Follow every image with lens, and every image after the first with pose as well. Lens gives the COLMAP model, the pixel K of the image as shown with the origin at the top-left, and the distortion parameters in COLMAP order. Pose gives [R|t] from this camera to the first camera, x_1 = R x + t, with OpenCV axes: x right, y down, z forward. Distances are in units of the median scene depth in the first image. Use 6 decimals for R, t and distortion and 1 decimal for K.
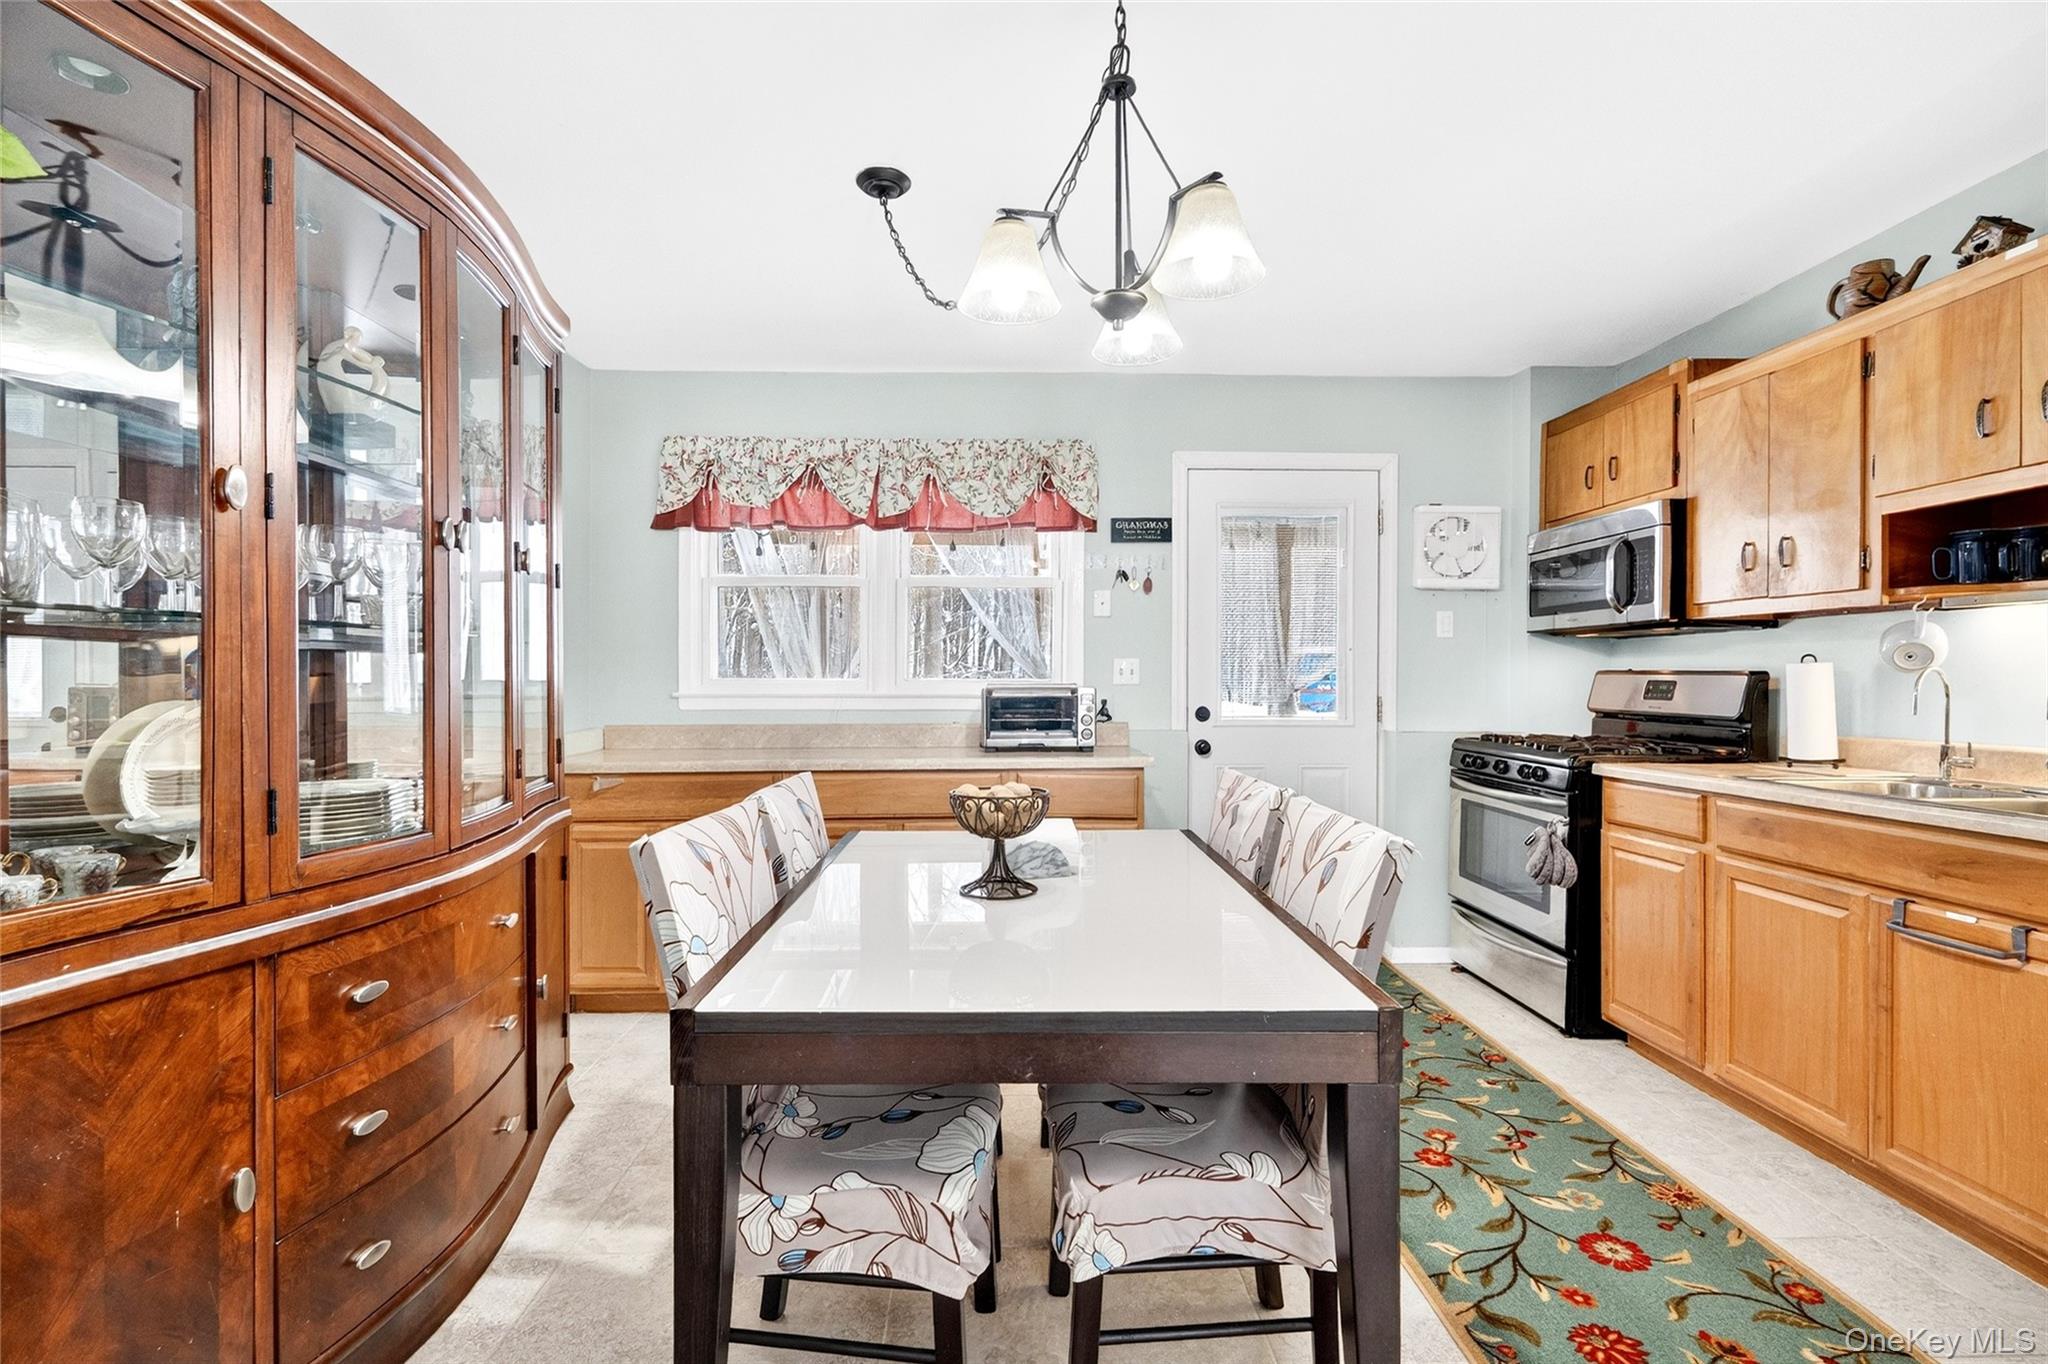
lens RADIAL K [[906.2, 0, 1024.0], [0, 906.2, 682.0], [0, 0, 1]] dist [-0.003114, 0.000066]
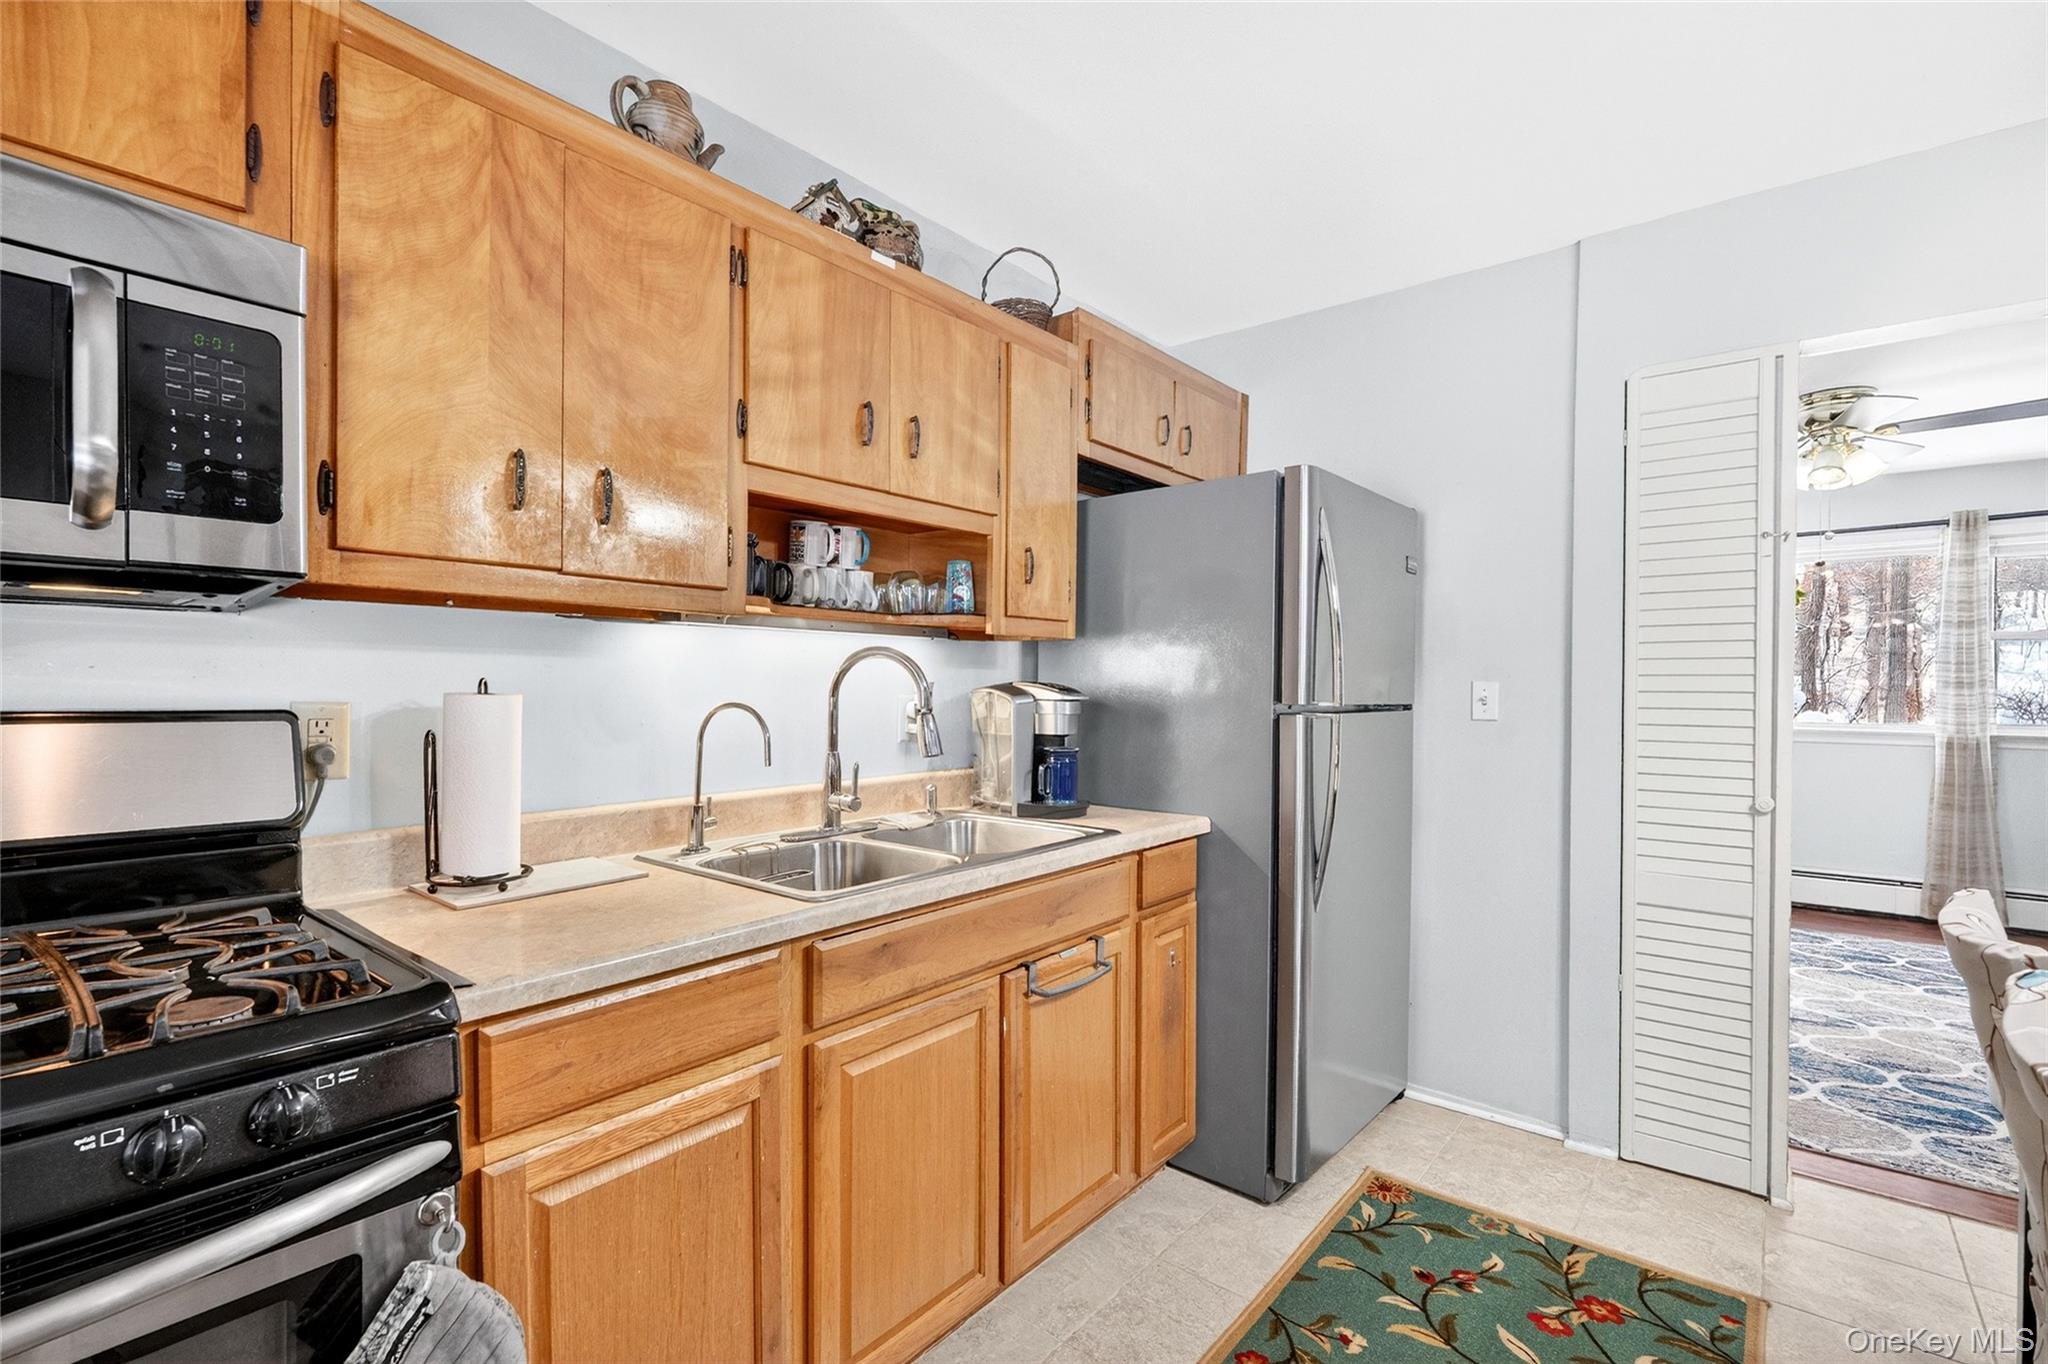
lens RADIAL K [[981.0, 0, 1024.0], [0, 981.0, 682.0], [0, 0, 1]] dist [-0.002154, -0.000116]
pose [[-0.762861, -0.008804, 0.646502, 0.256976], [0.006502, 0.999752, 0.021287, -0.039188], [-0.646529, 0.020443, -0.762615, 1.744794]]
